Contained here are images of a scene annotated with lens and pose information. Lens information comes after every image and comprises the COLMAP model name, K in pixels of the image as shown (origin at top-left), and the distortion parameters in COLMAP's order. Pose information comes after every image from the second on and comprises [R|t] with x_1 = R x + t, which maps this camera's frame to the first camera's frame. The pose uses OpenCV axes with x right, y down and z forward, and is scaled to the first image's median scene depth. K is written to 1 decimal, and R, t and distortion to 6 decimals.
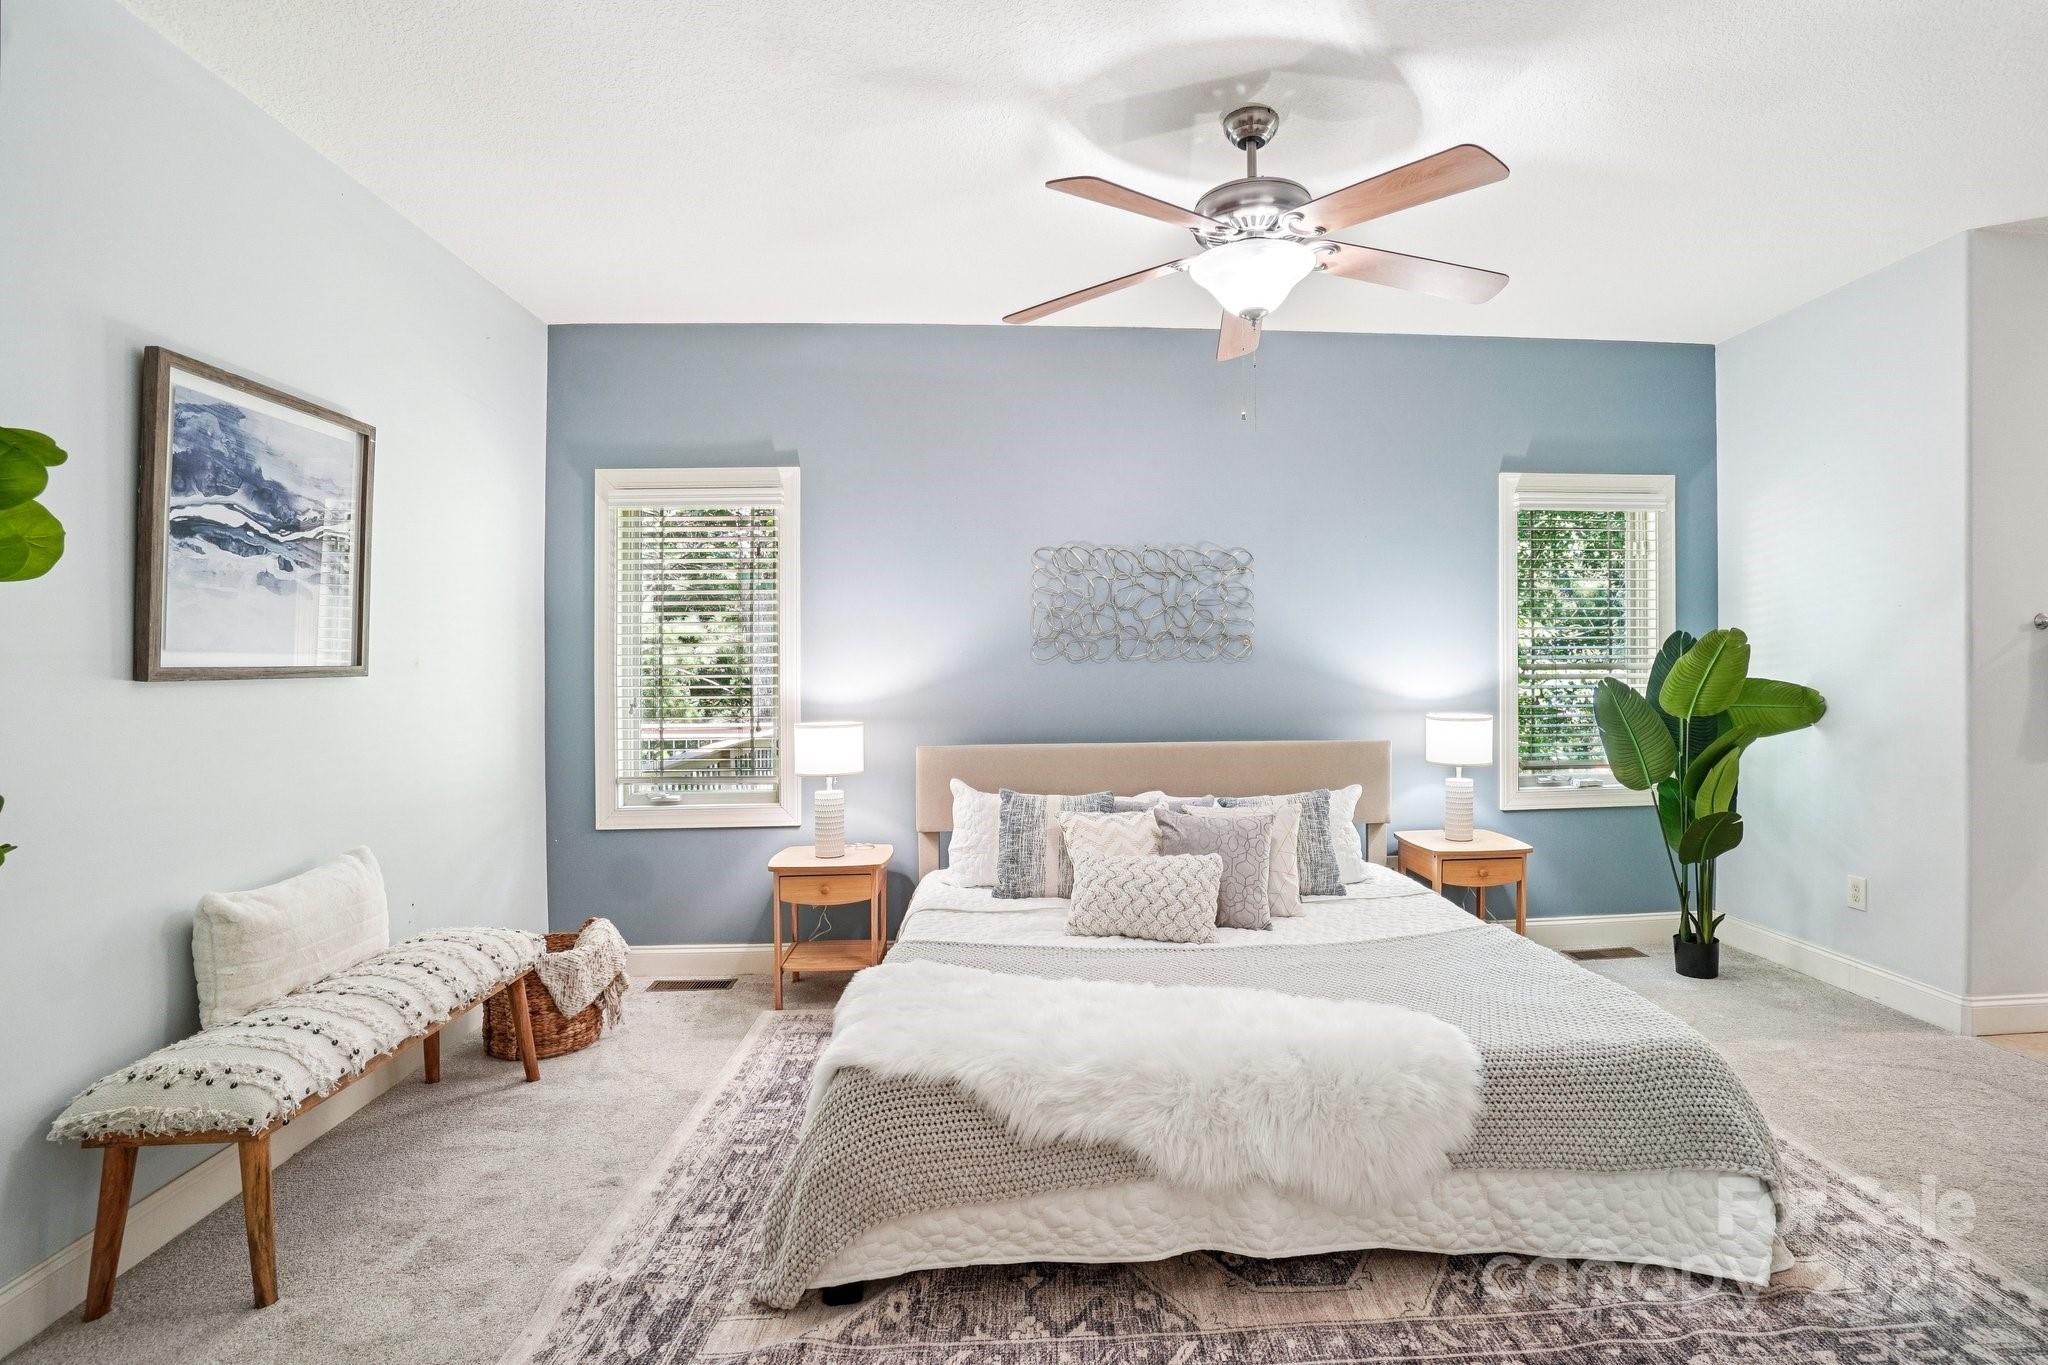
lens RADIAL K [[888.8, 0, 1031.0], [0, 888.8, 678.4], [0, 0, 1]] dist [-0.040700, 0.003442]
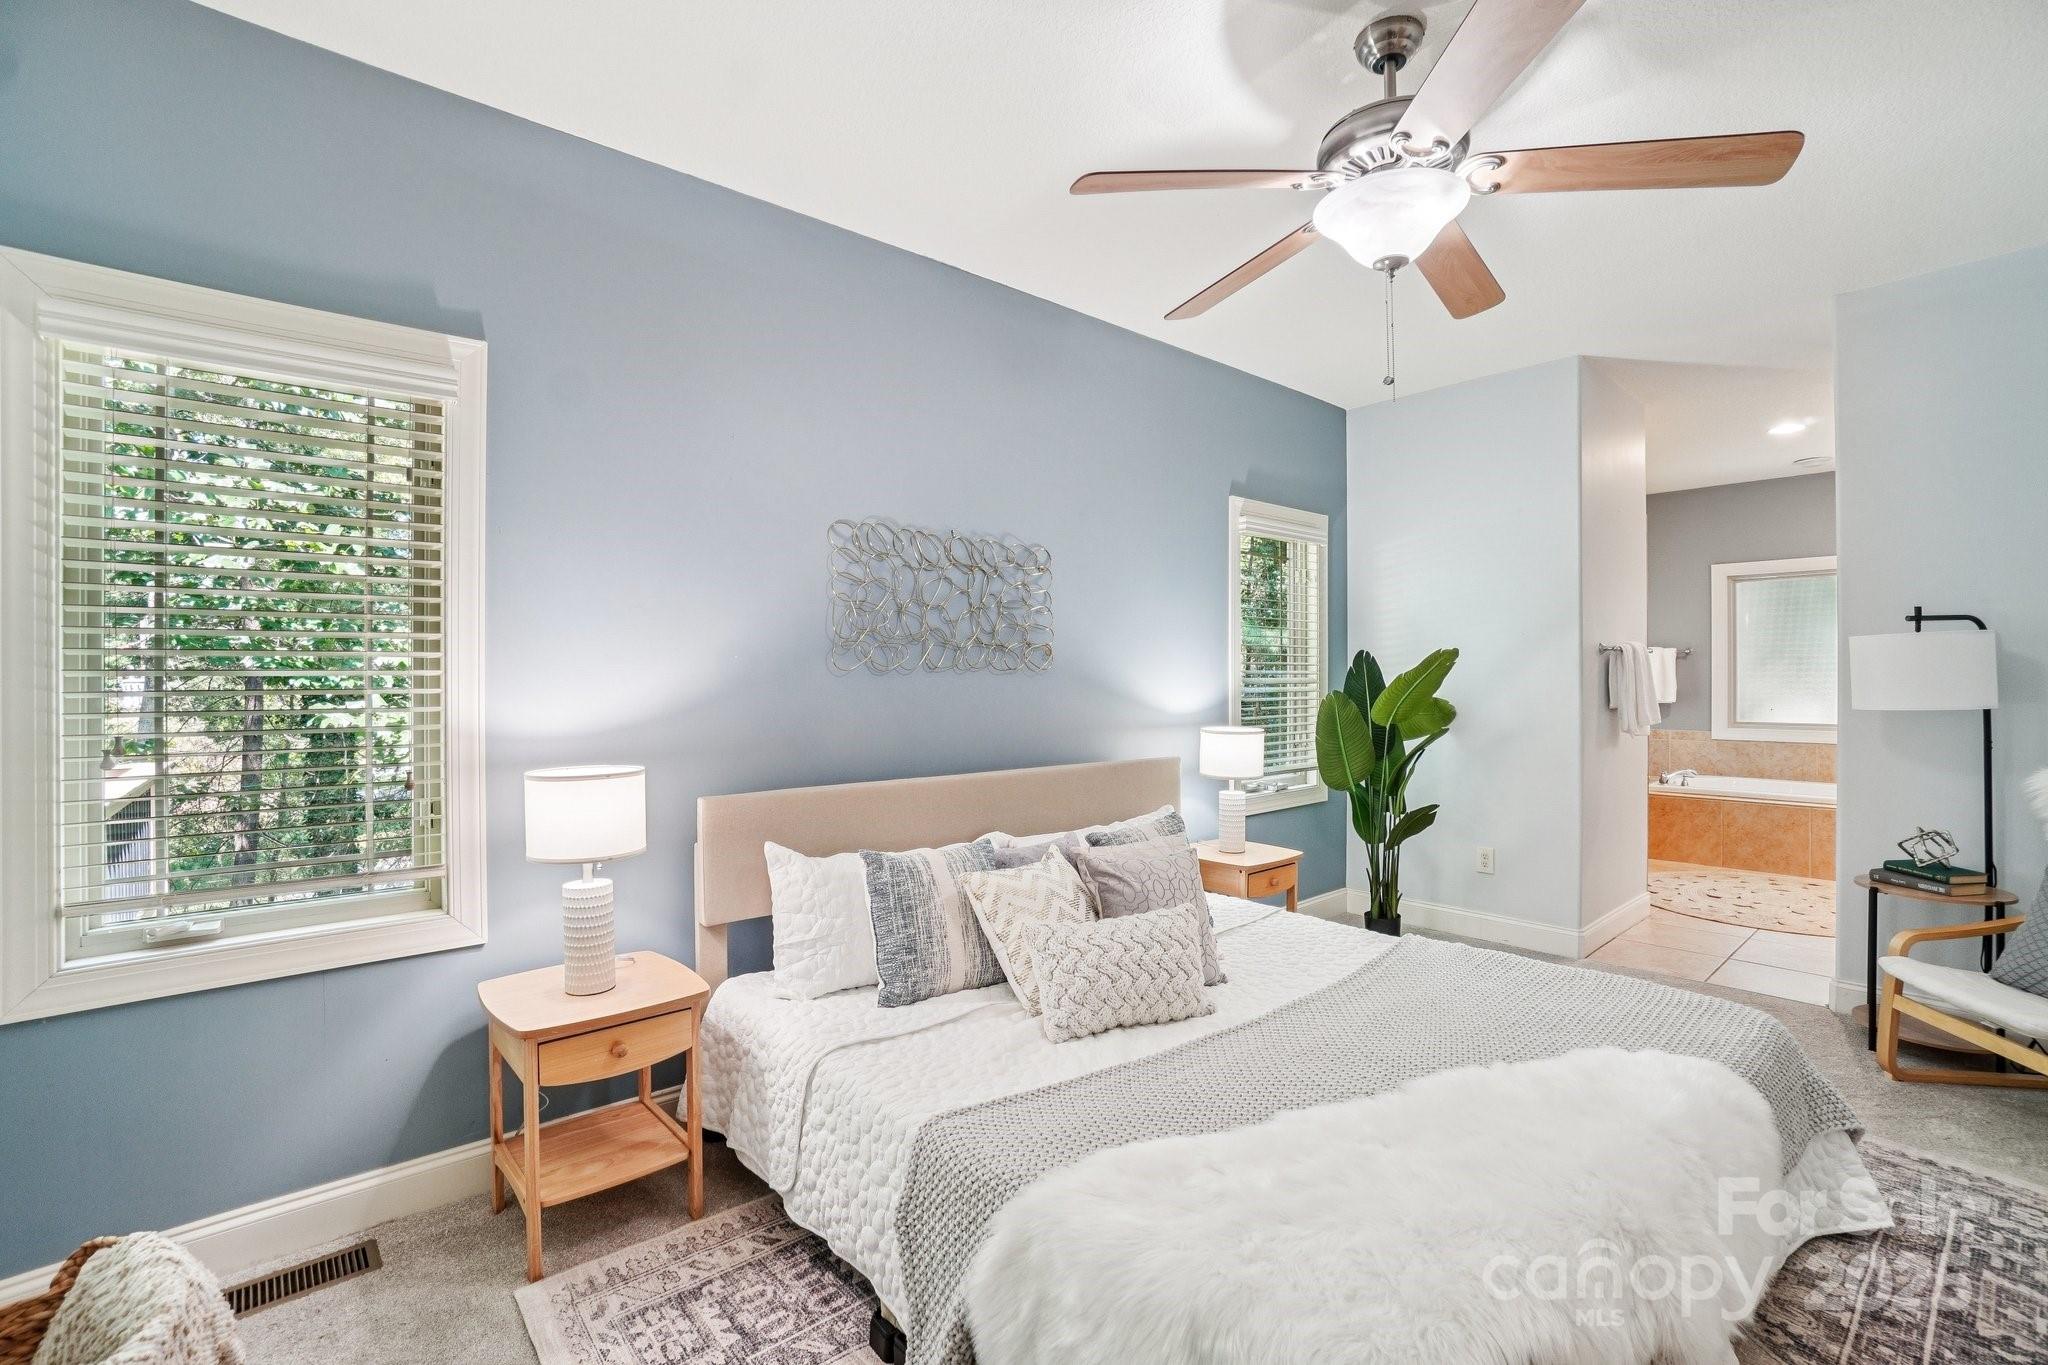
lens RADIAL K [[888.8, 0, 1018.8], [0, 888.8, 682.2], [0, 0, 1]] dist [-0.040700, 0.003442]
pose [[0.811494, 0.002120, 0.584357, -0.311189], [0.003918, 0.999951, -0.009069, -0.002698], [-0.584348, 0.009649, 0.811446, 0.313868]]
